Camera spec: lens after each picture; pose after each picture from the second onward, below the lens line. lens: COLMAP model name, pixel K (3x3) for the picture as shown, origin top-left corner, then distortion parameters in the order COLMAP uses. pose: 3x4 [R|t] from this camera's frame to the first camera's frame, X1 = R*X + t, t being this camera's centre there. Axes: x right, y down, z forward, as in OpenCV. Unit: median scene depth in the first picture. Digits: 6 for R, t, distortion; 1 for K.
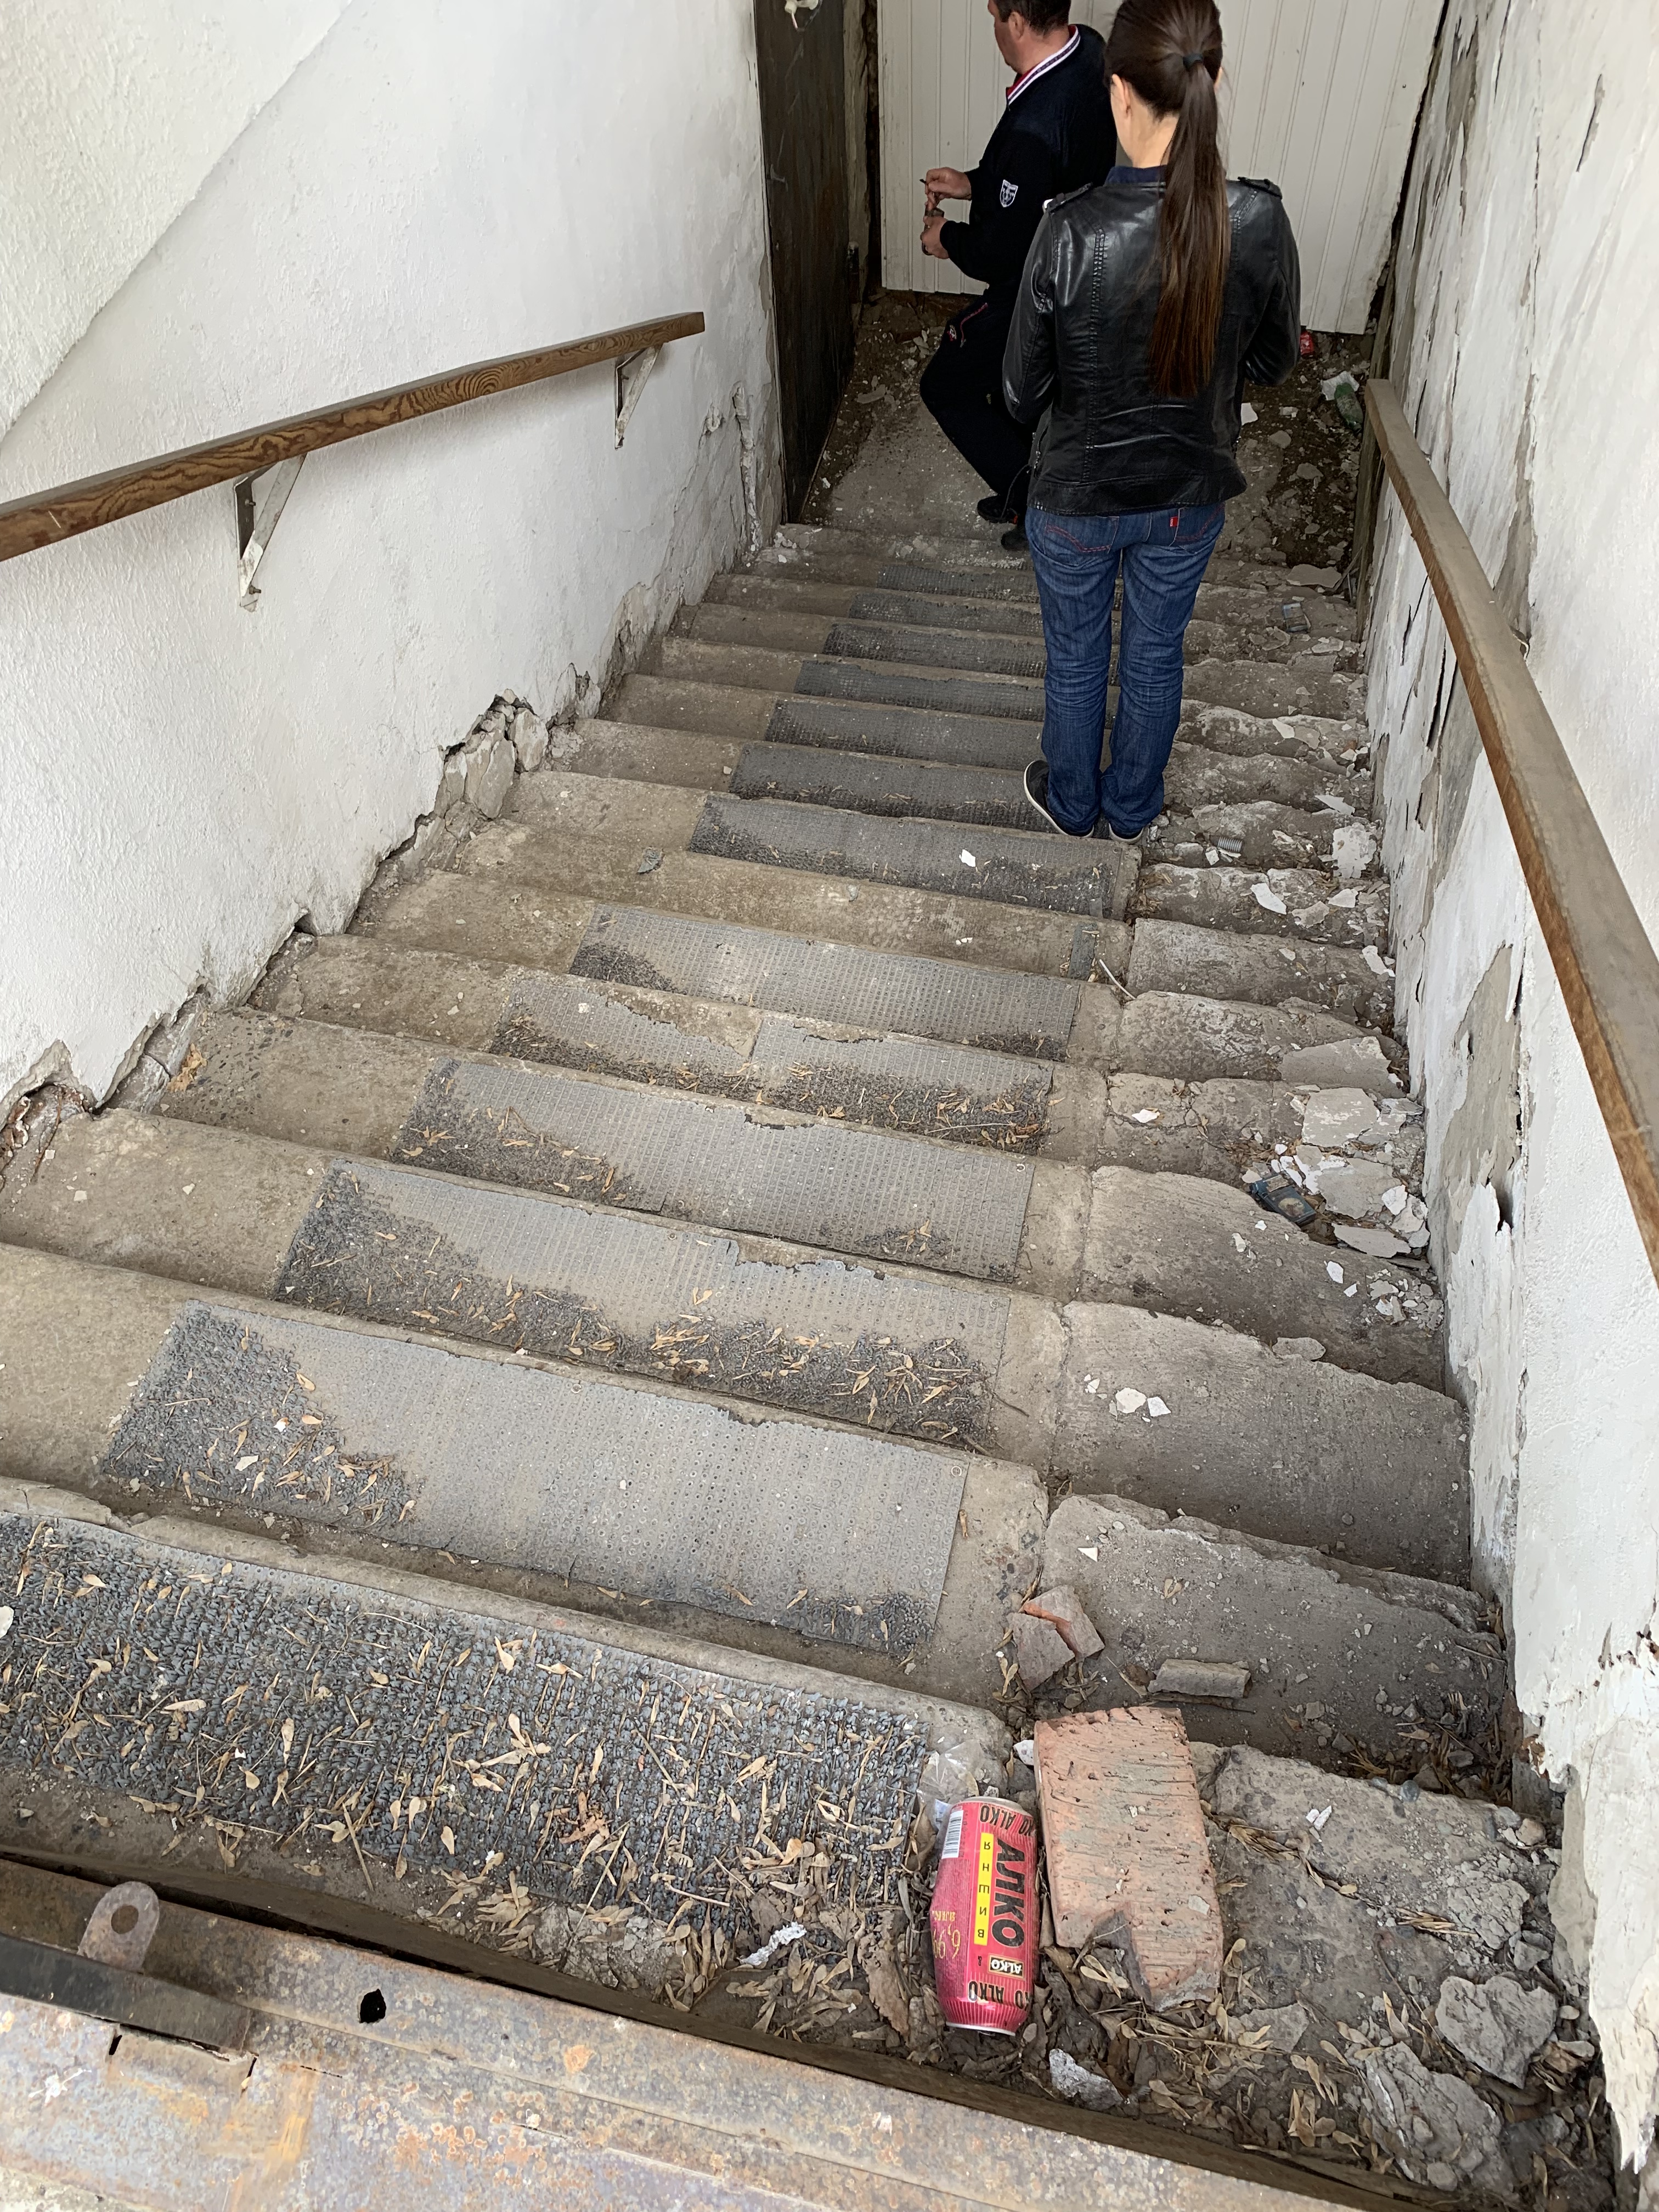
lens RADIAL K [[1685.6, 0, 807.7], [0, 1685.6, 1106.3], [0, 0, 1]] dist [0.006584, -0.003557]
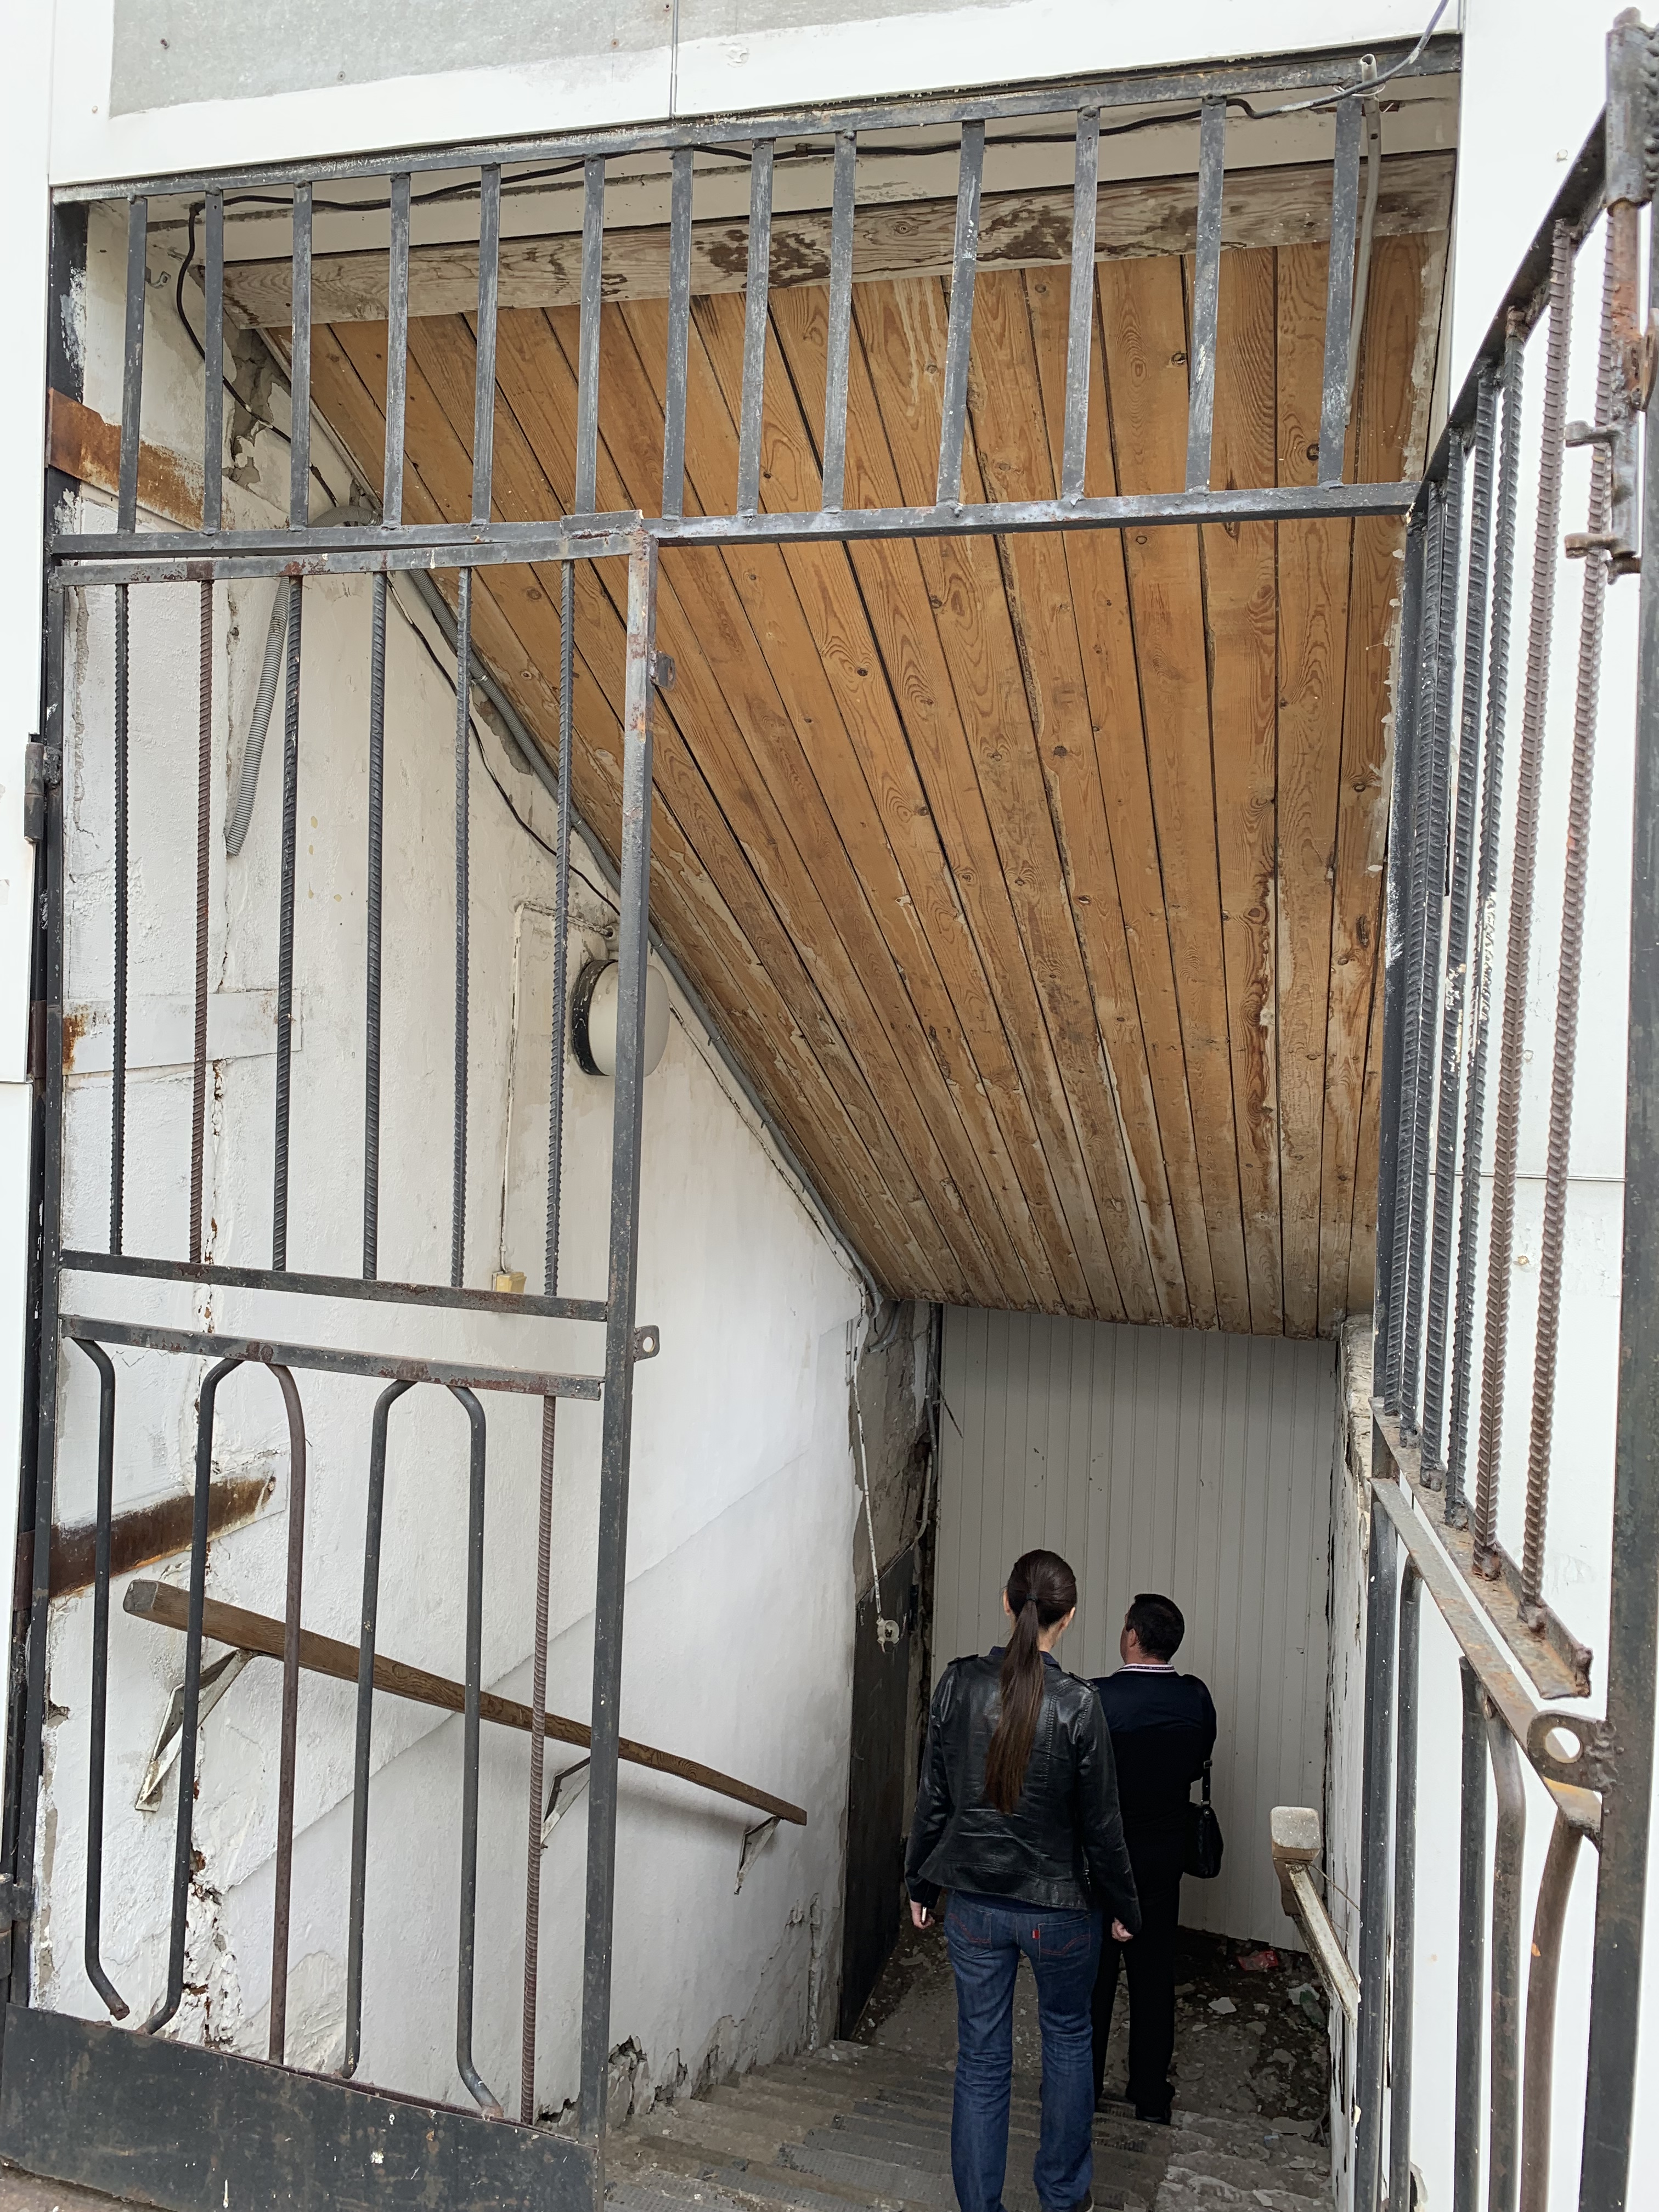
lens RADIAL K [[1685.6, 0, 827.5], [0, 1685.6, 1101.6], [0, 0, 1]] dist [0.006584, -0.003557]
pose [[0.995123, 0.087226, -0.046072, -0.022411], [-0.087766, 0.569661, -0.817180, 0.240501], [-0.045034, 0.817238, 0.574538, -0.206643]]
